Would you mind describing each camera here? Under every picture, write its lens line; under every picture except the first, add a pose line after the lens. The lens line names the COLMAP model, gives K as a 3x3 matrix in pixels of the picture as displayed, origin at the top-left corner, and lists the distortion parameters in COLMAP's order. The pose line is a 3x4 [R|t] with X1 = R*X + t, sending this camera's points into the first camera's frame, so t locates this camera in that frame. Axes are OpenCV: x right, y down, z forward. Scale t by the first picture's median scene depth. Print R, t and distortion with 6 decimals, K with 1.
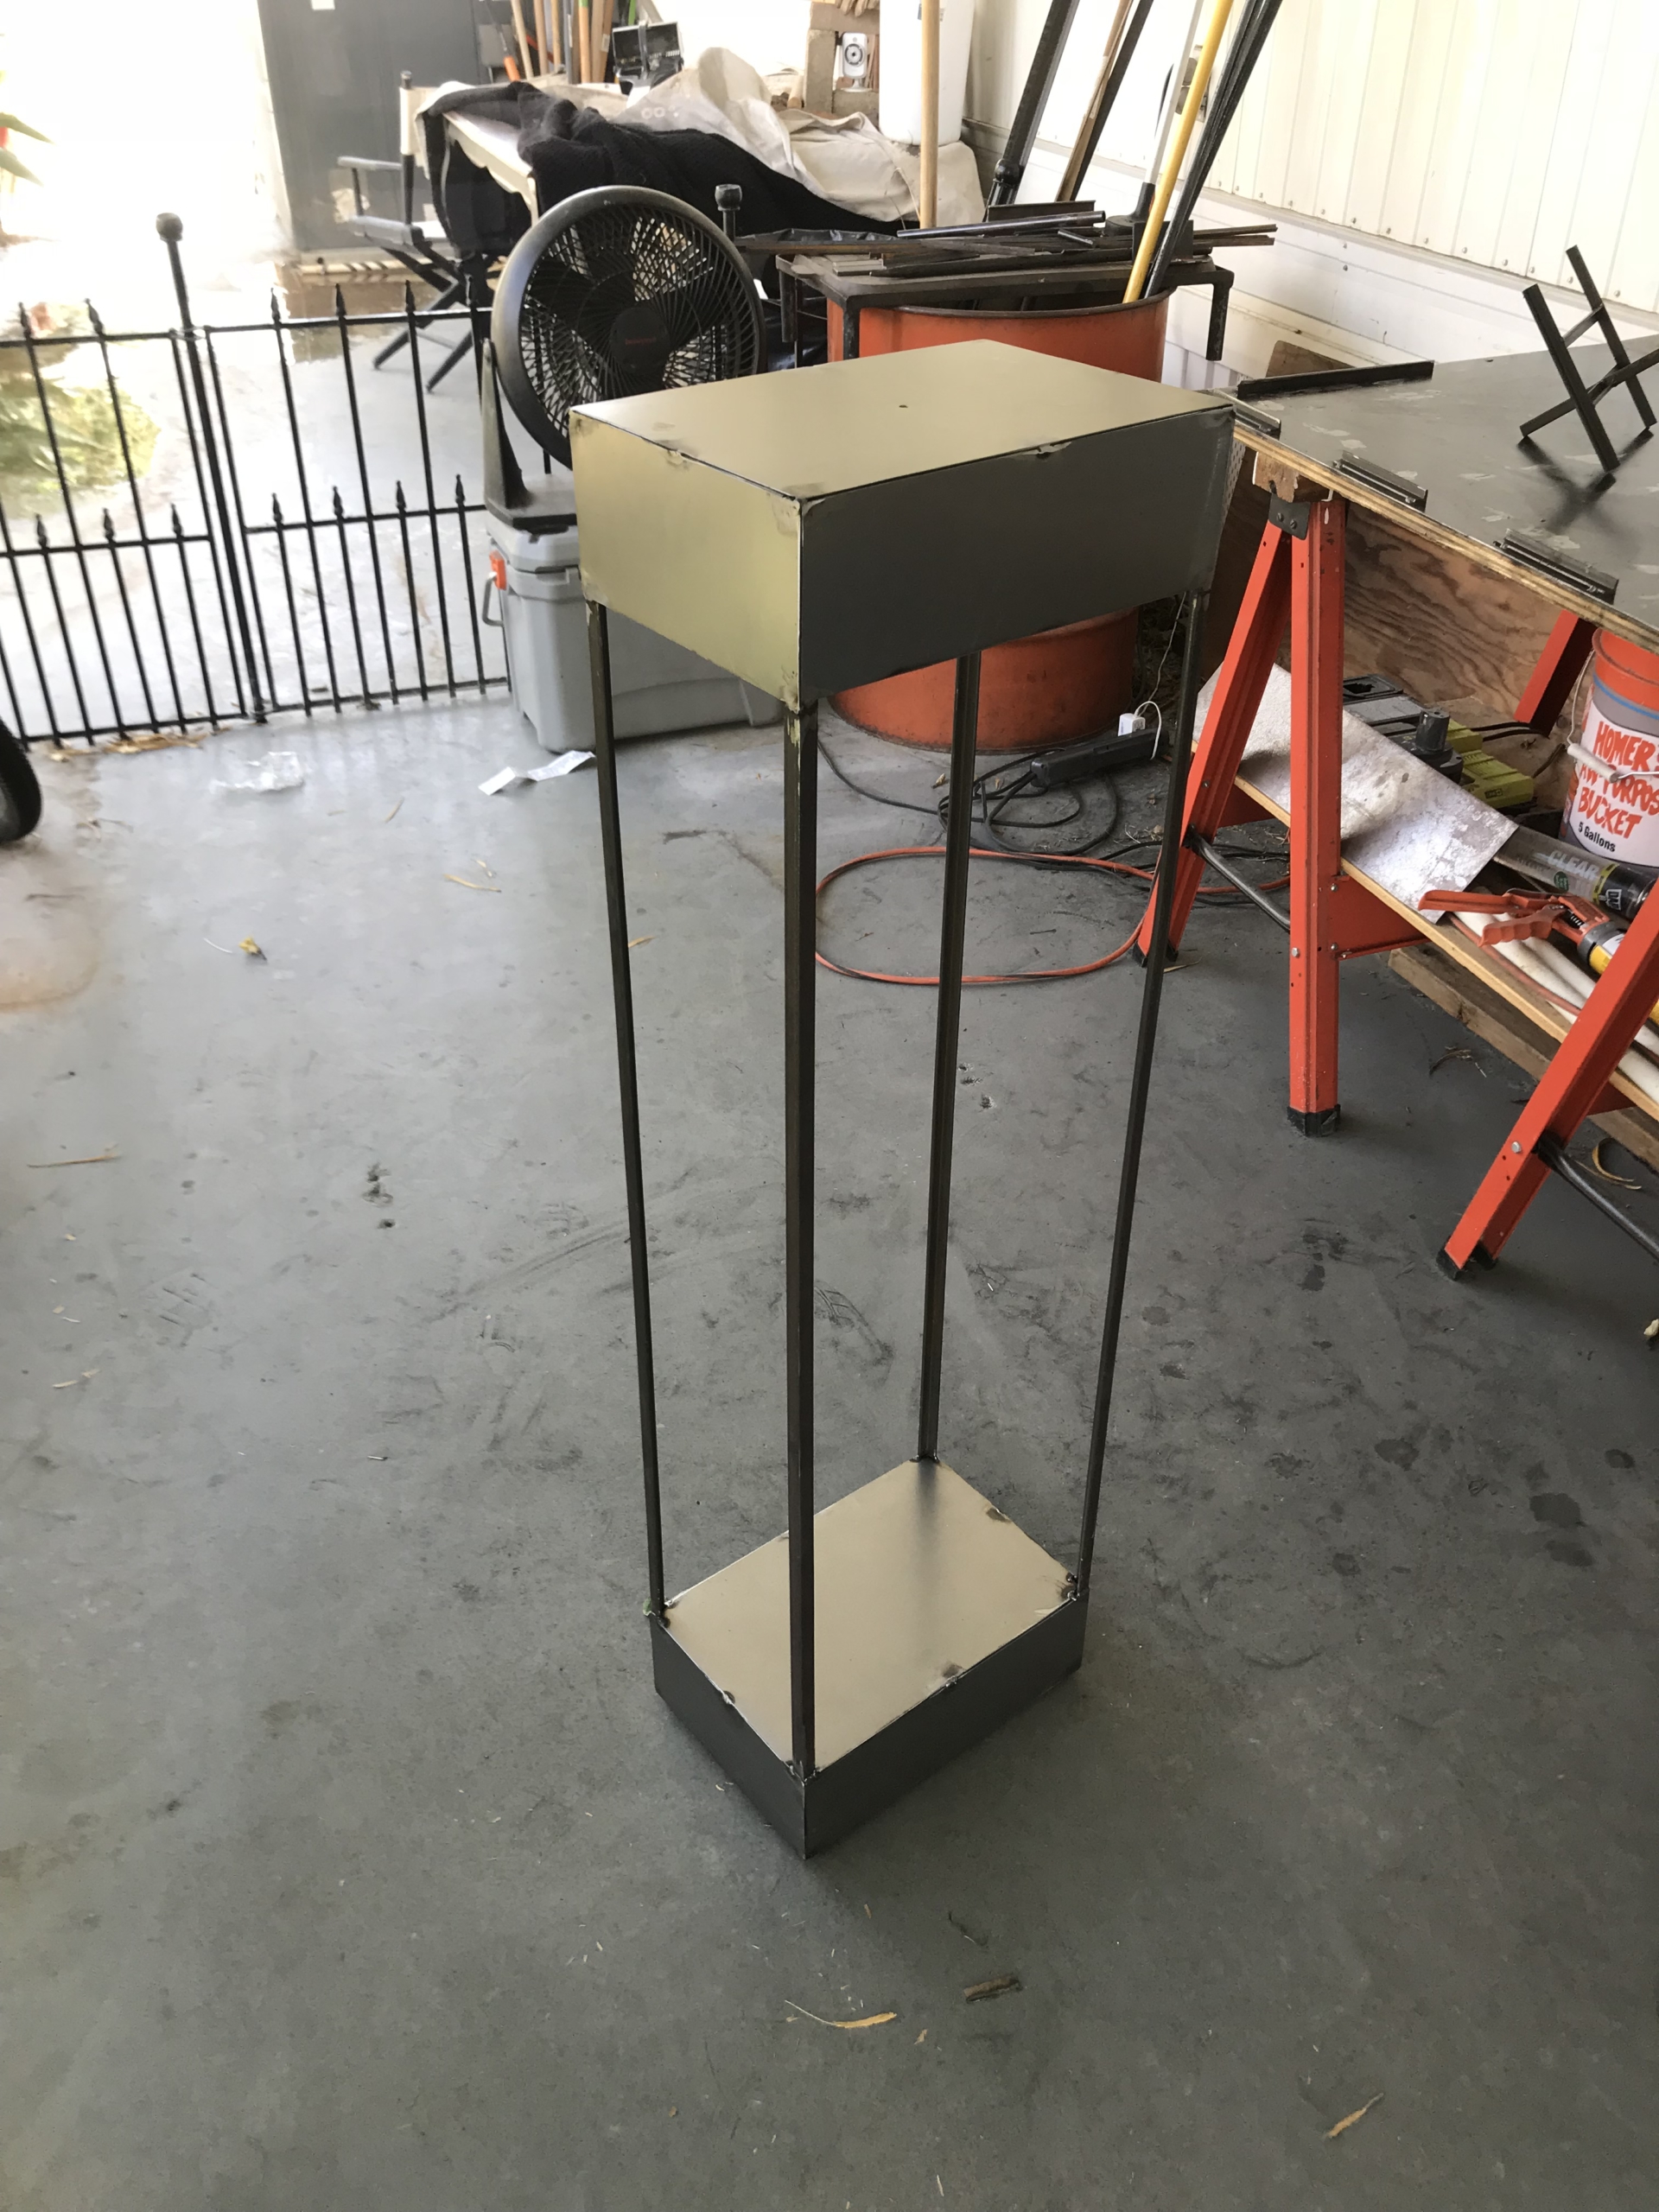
lens RADIAL K [[1801.5, 0, 829.5], [0, 1801.5, 1106.0], [0, 0, 1]] dist [0.005772, 0.008125]
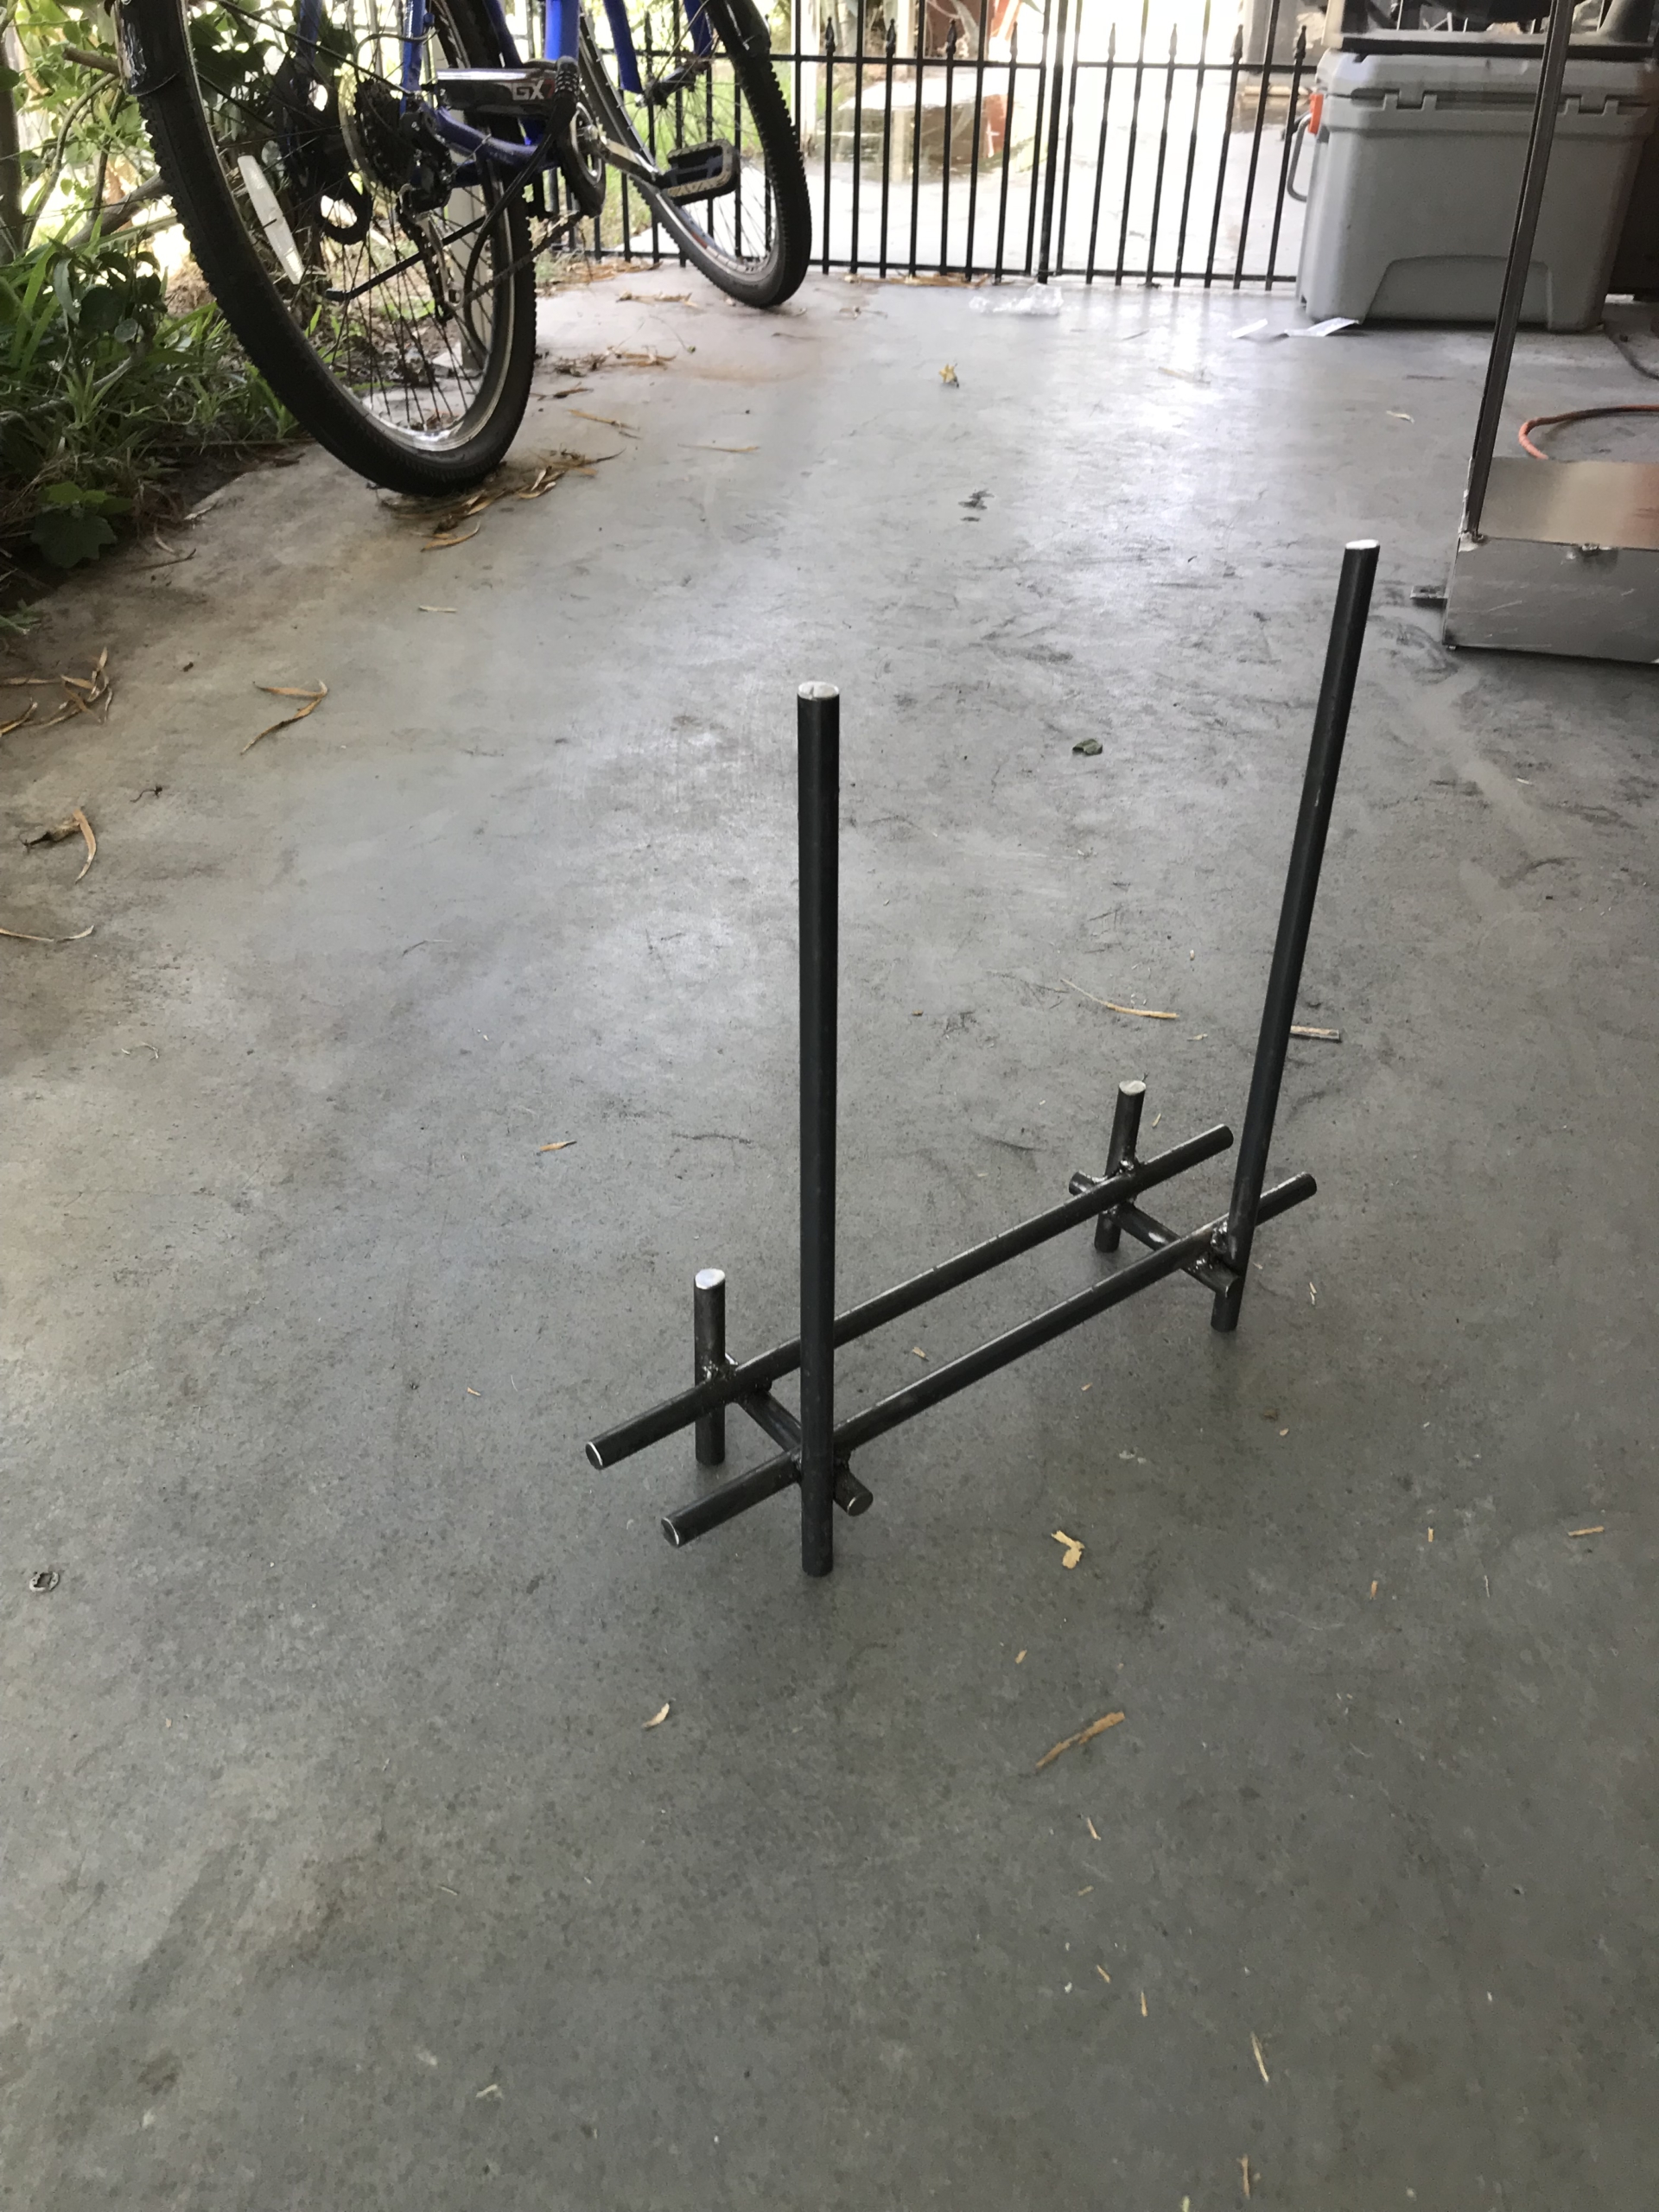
lens RADIAL K [[1801.5, 0, 829.5], [0, 1801.5, 1106.0], [0, 0, 1]] dist [0.005772, 0.008125]
pose [[0.879149, 0.267415, -0.394444, 0.104738], [-0.287713, 0.957683, 0.008002, 0.265373], [0.379892, 0.106452, 0.918885, 0.087396]]
